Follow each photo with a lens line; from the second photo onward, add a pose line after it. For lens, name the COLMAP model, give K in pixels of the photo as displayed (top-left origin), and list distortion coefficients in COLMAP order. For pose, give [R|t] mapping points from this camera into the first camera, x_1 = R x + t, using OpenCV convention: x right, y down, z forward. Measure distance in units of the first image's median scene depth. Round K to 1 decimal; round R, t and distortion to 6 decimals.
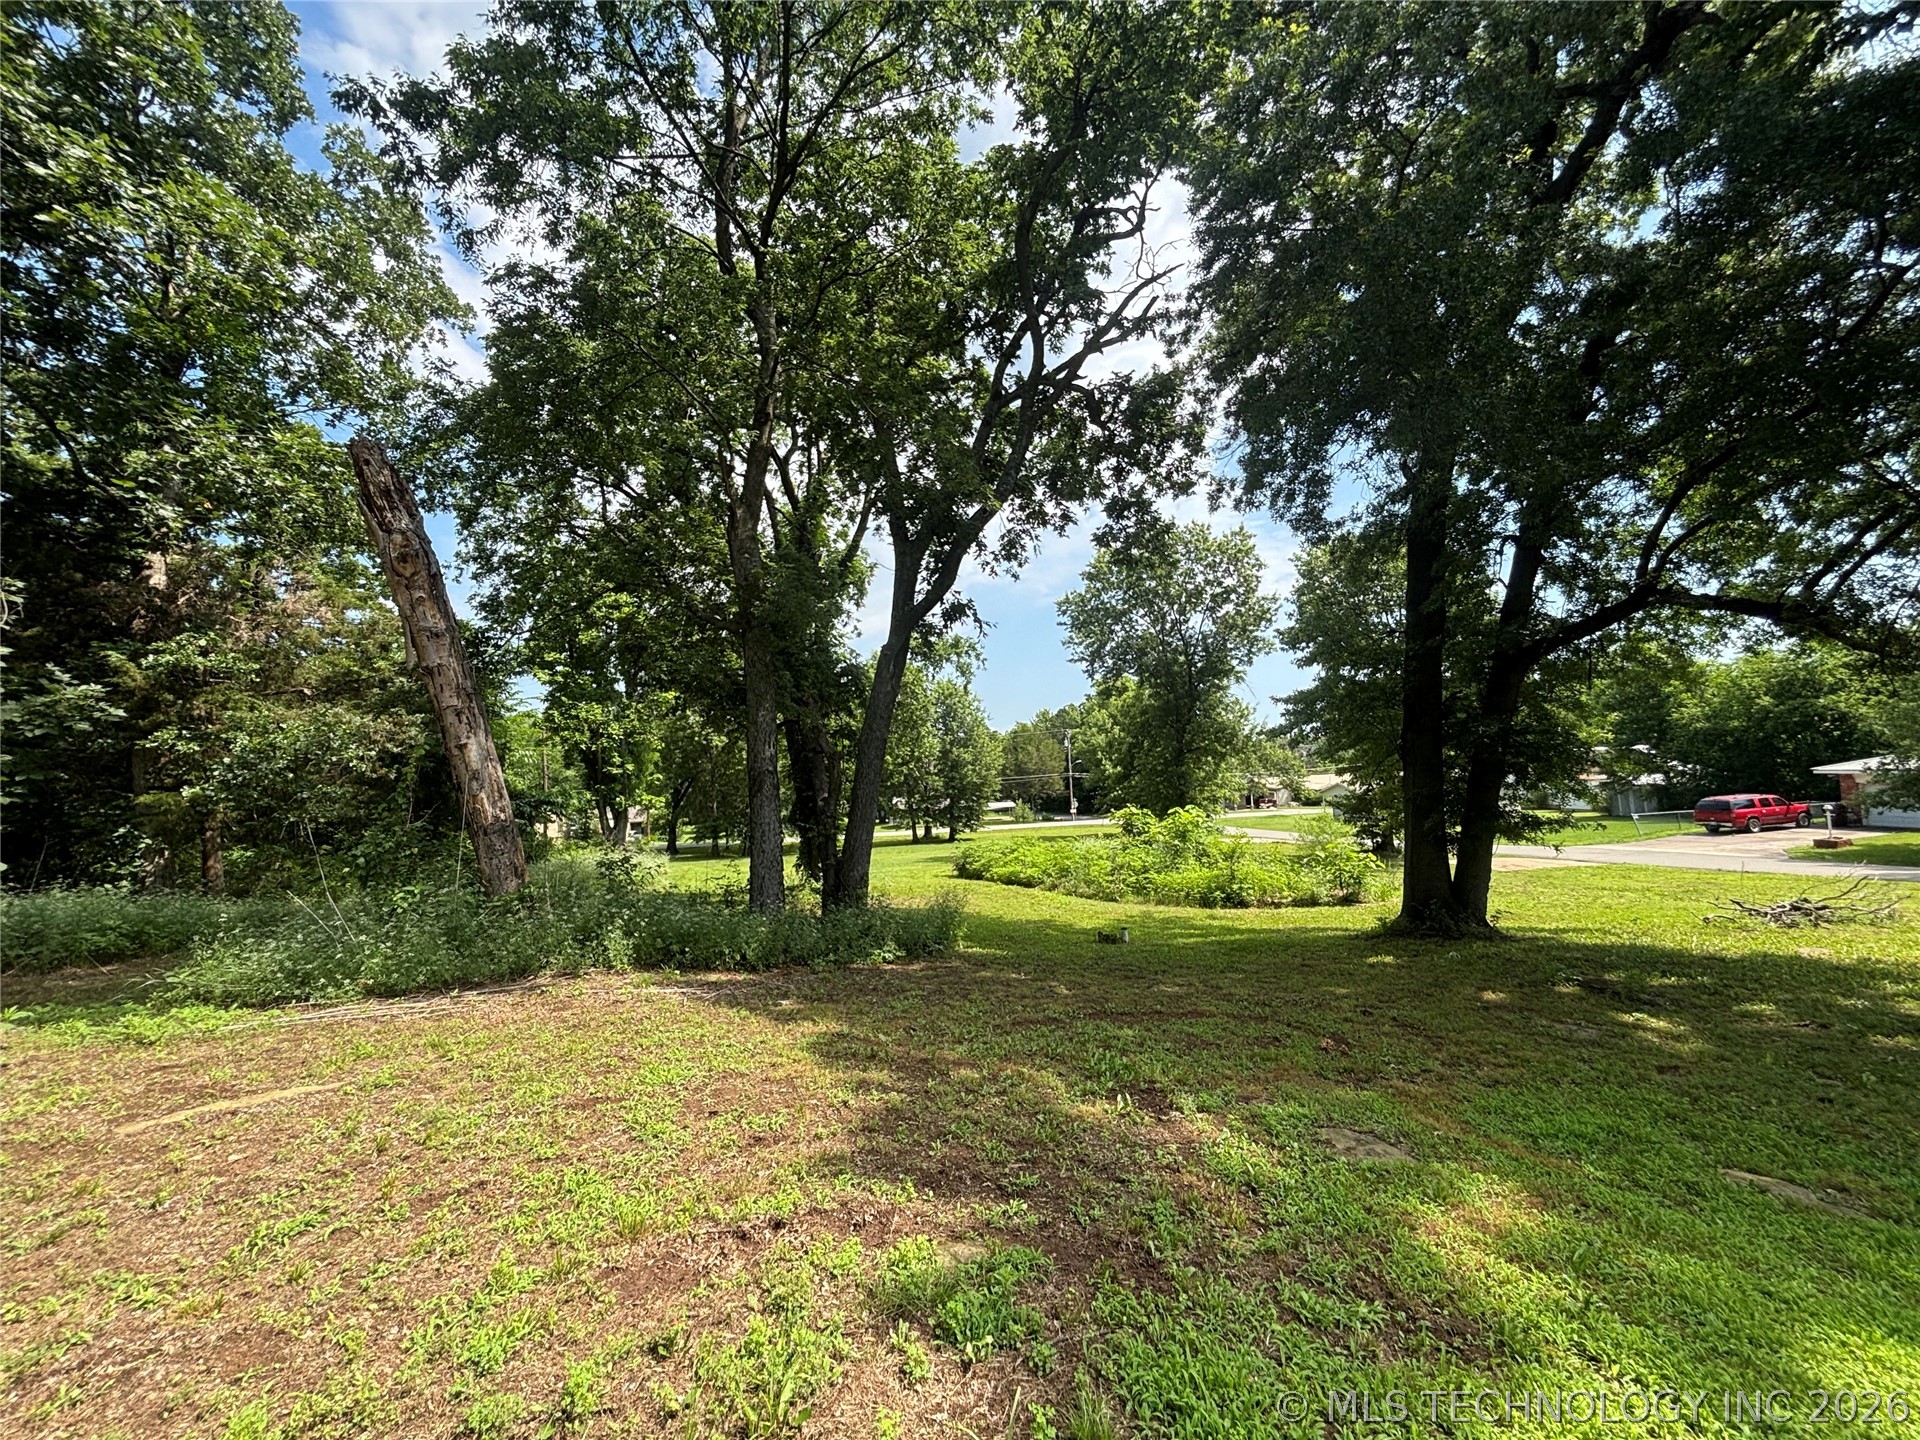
lens RADIAL K [[814.4, 0, 962.2], [0, 814.4, 727.2], [0, 0, 1]] dist [0.016554, -0.000570]
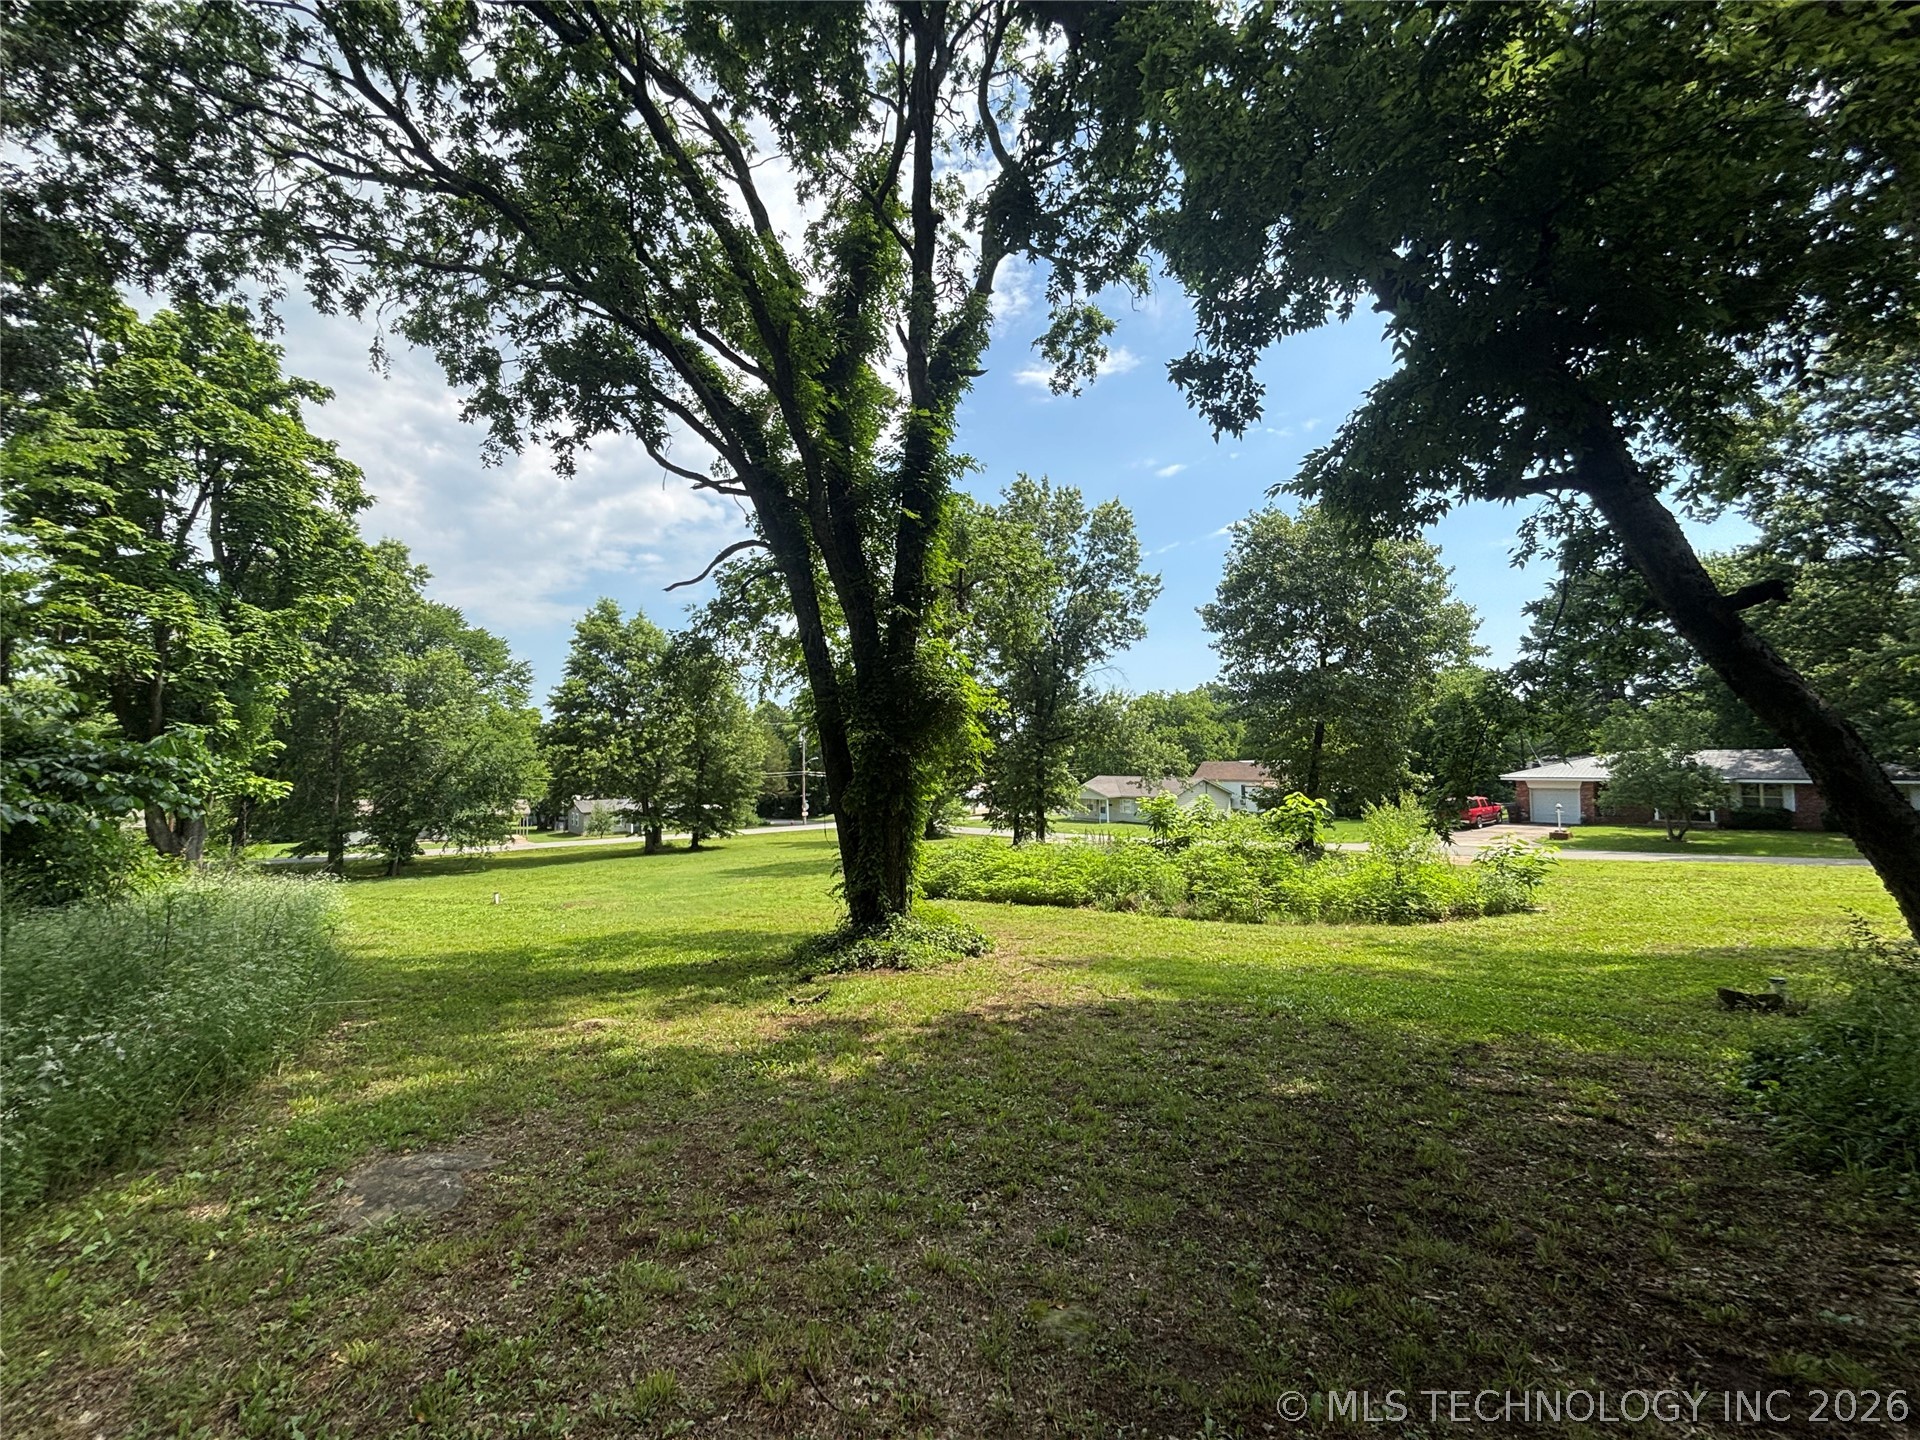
lens RADIAL K [[814.4, 0, 962.2], [0, 814.4, 727.2], [0, 0, 1]] dist [0.016554, -0.000570]
pose [[0.888771, 0.053000, 0.455277, -0.149098], [-0.048088, 0.998592, -0.022374, 0.026550], [-0.455822, -0.002007, 0.890069, 0.180110]]
